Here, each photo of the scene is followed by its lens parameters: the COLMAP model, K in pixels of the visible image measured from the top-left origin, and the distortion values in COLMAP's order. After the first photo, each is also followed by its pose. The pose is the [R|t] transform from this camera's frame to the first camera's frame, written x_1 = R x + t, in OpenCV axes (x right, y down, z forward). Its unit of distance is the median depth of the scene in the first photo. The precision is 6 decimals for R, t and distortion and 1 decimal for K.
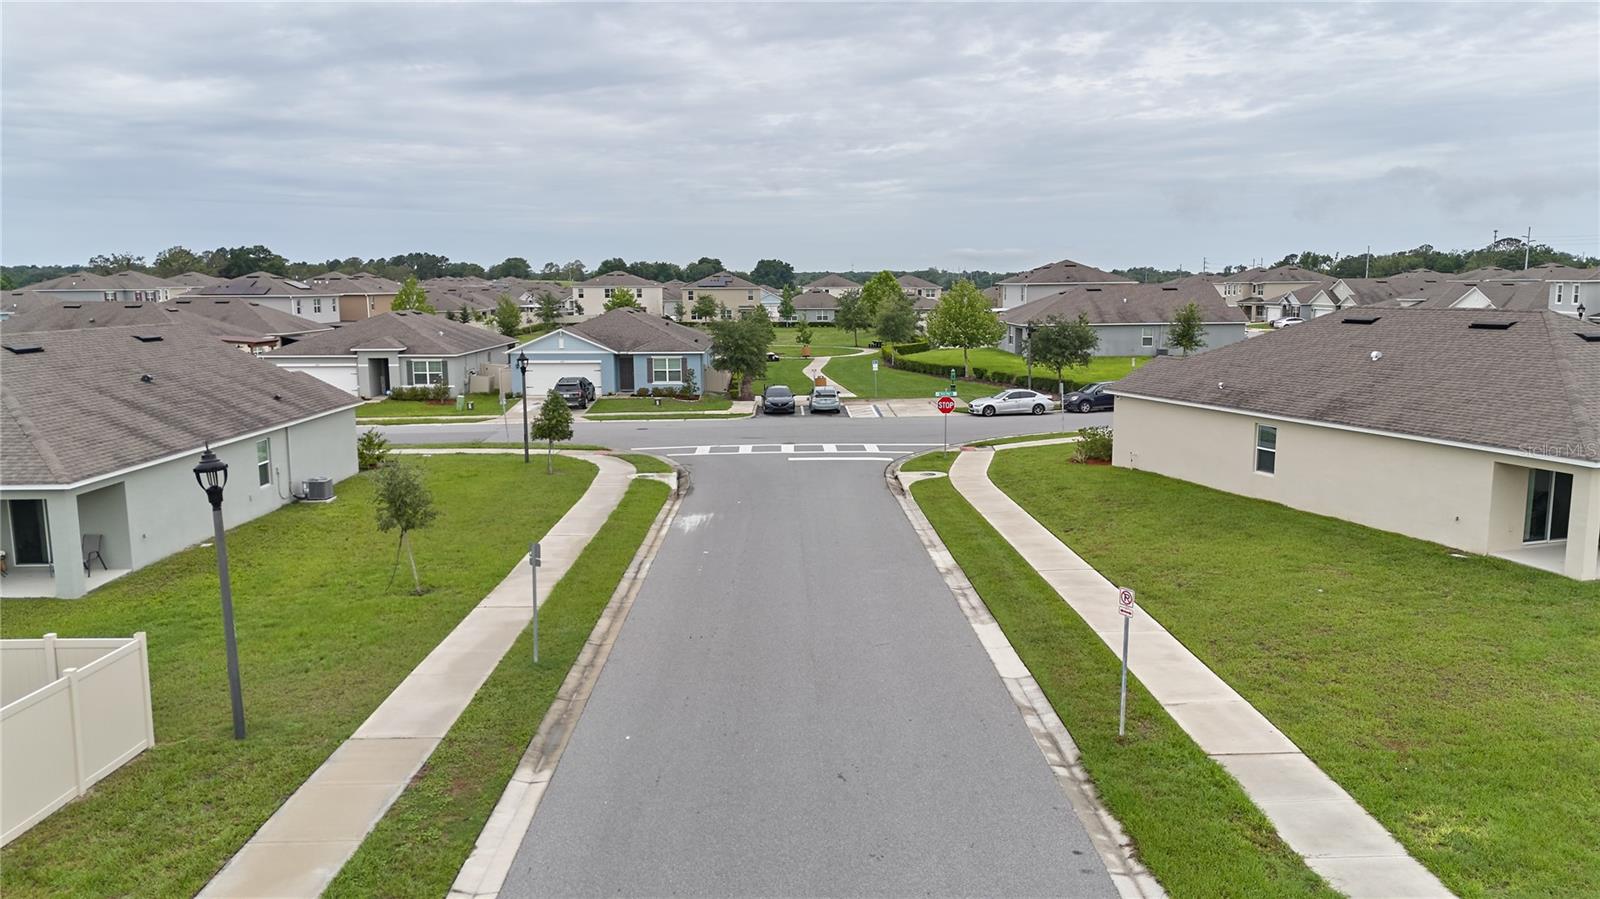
lens RADIAL K [[1101.9, 0, 805.2], [0, 1101.9, 447.3], [0, 0, 1]] dist [0.079949, -0.077009]
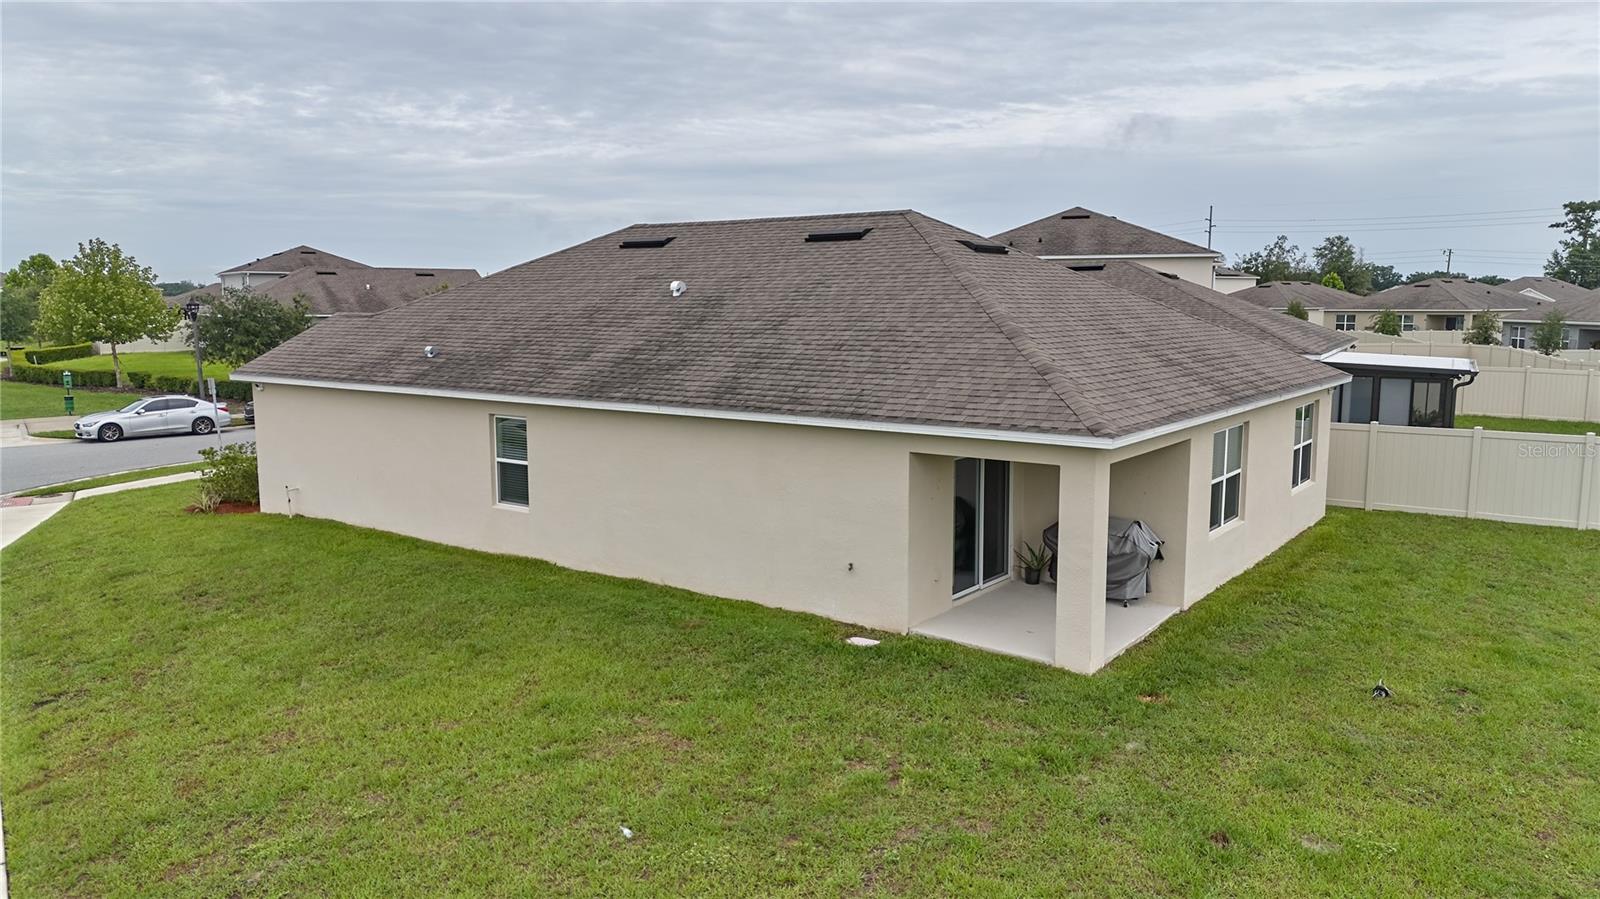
lens RADIAL K [[1101.9, 0, 805.2], [0, 1101.9, 447.3], [0, 0, 1]] dist [0.079949, -0.077009]
pose [[0.818536, -0.068160, 0.570397, 0.225986], [0.078659, 0.996882, 0.006246, 0.002844], [-0.569044, 0.039754, 0.821346, 0.483677]]
